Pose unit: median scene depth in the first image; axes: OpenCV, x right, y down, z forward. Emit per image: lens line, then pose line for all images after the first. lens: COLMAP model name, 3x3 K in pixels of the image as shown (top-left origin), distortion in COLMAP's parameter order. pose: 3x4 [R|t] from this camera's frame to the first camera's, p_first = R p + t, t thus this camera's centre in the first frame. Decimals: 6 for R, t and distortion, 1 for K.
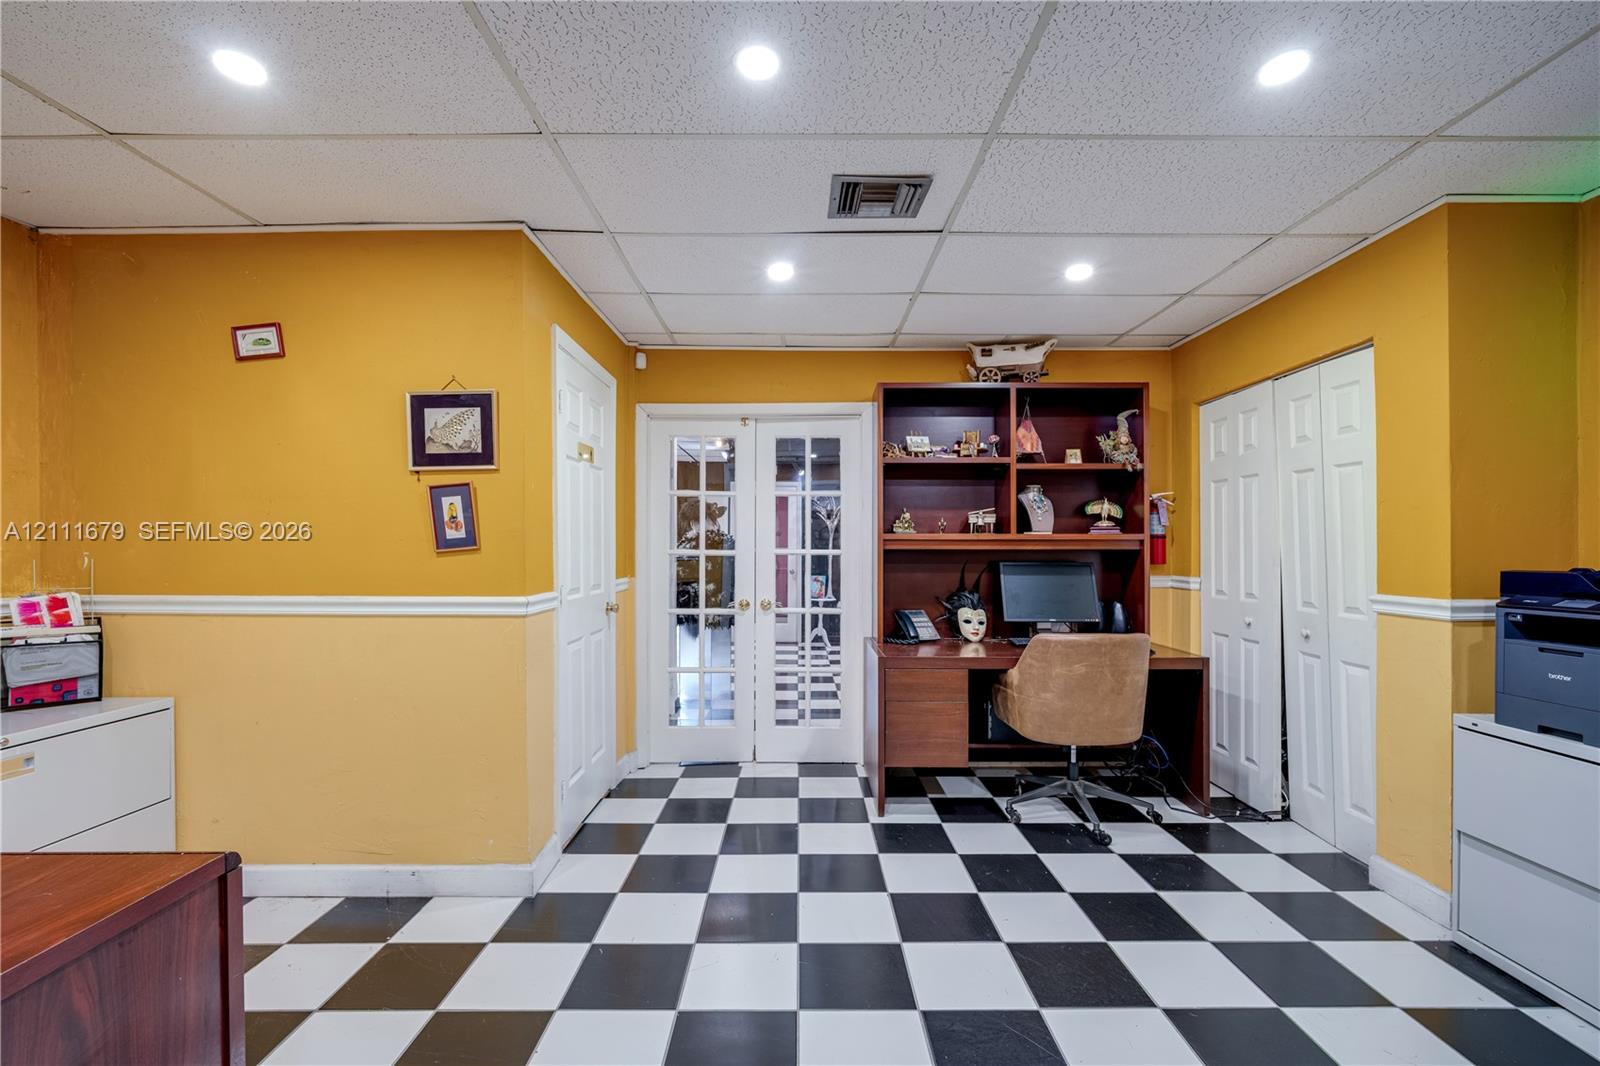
lens RADIAL K [[705.3, 0, 800.7], [0, 705.3, 538.8], [0, 0, 1]] dist [-0.001658, -0.000017]
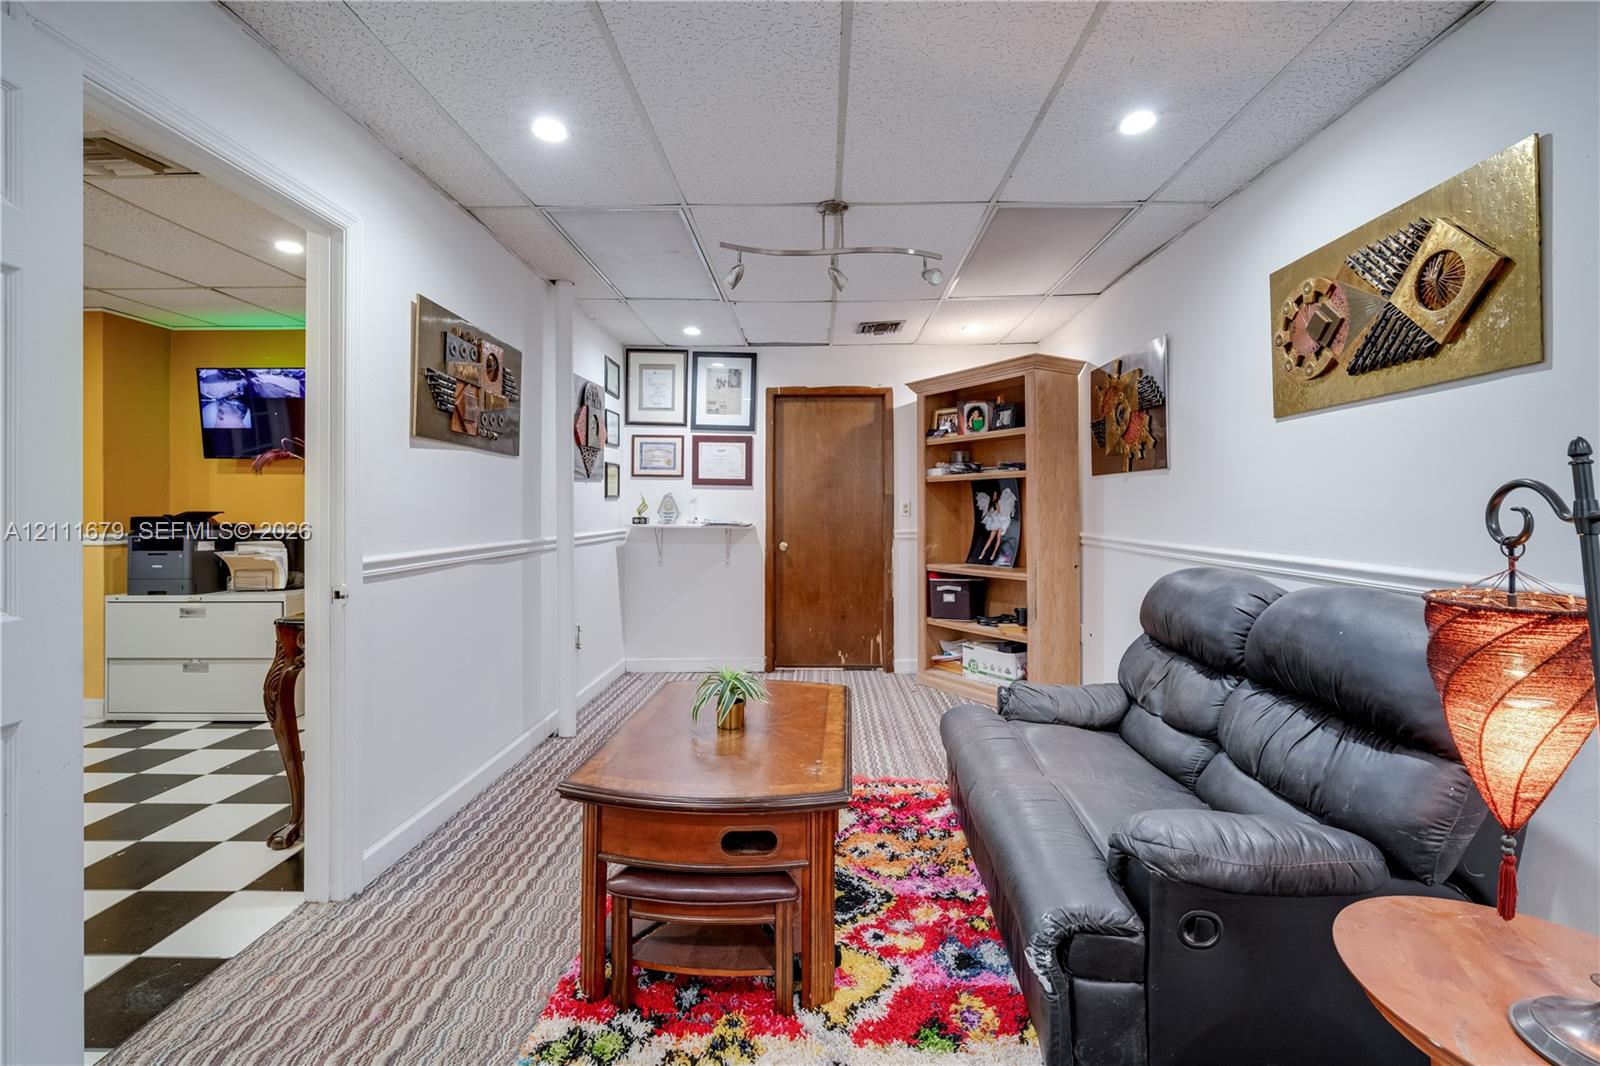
lens RADIAL K [[705.3, 0, 818.8], [0, 705.3, 505.9], [0, 0, 1]] dist [-0.001658, -0.000017]
pose [[0.025827, 0.002124, 0.999664, -0.867479], [0.002773, 0.999994, -0.002196, 0.023058], [-0.999663, 0.002828, 0.025820, -0.916474]]
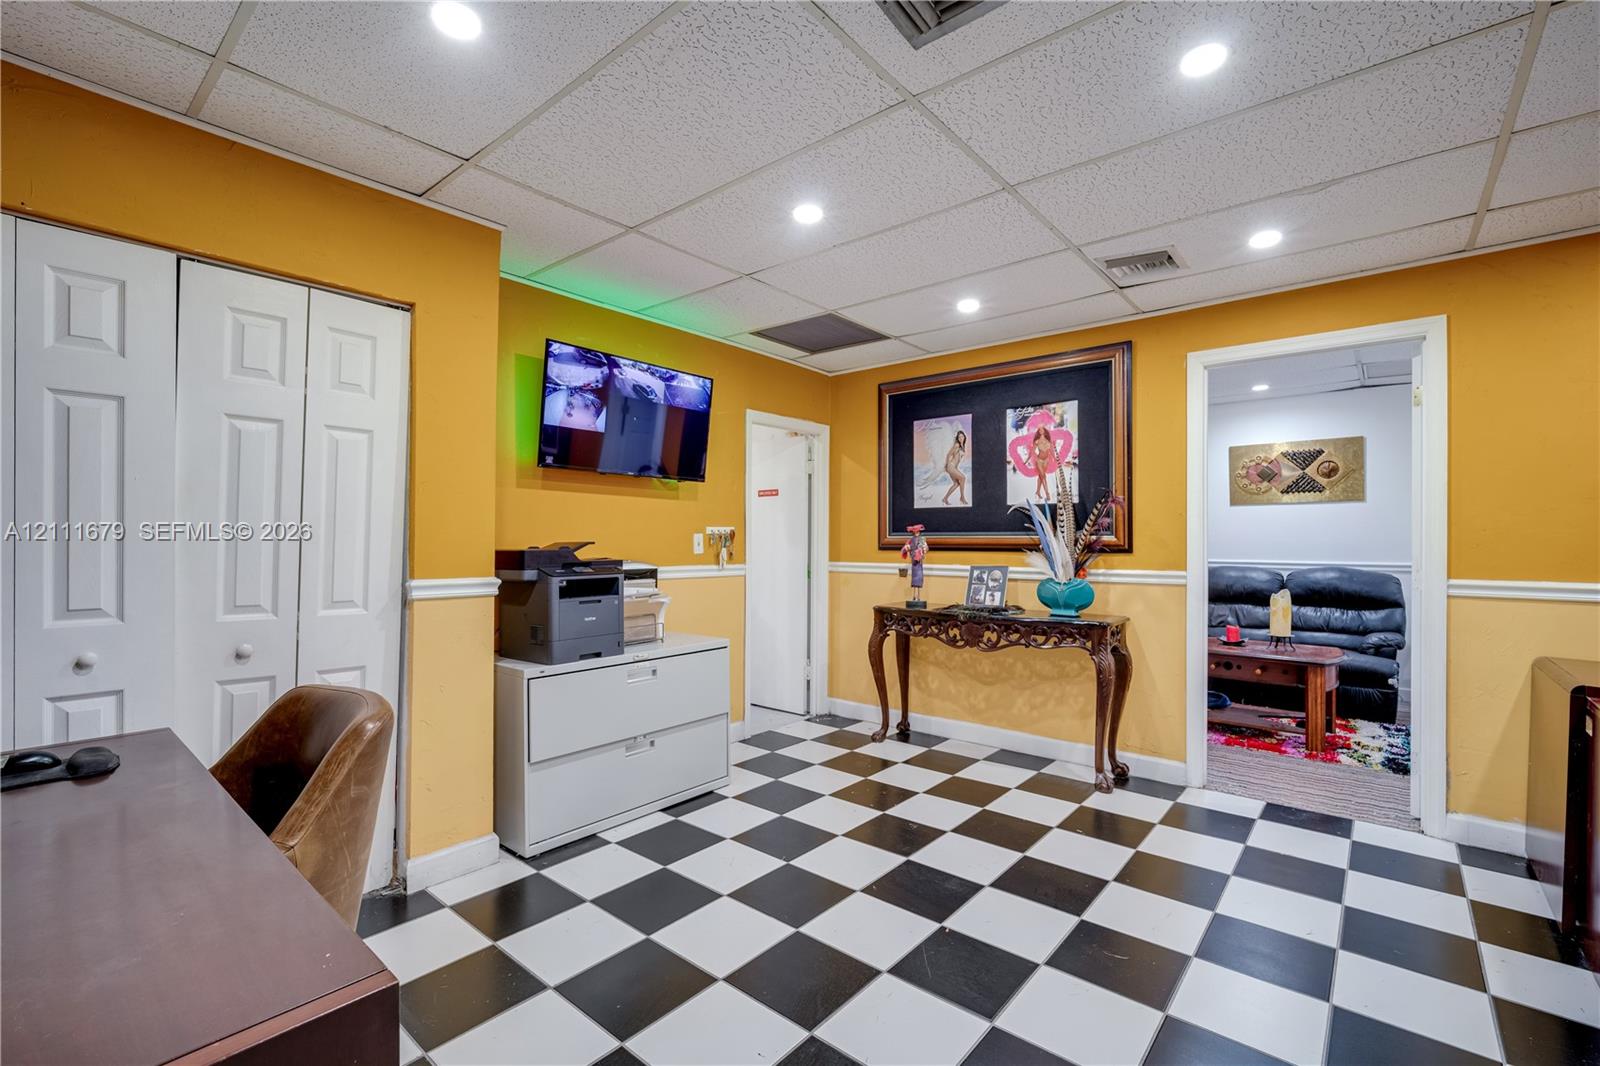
lens RADIAL K [[705.3, 0, 799.0], [0, 705.3, 535.2], [0, 0, 1]] dist [-0.001658, -0.000017]
pose [[-0.760098, -0.000517, 0.649808, -0.215615], [-0.004729, 0.999978, -0.004737, 0.021013], [-0.649791, -0.006674, -0.760084, 1.656278]]
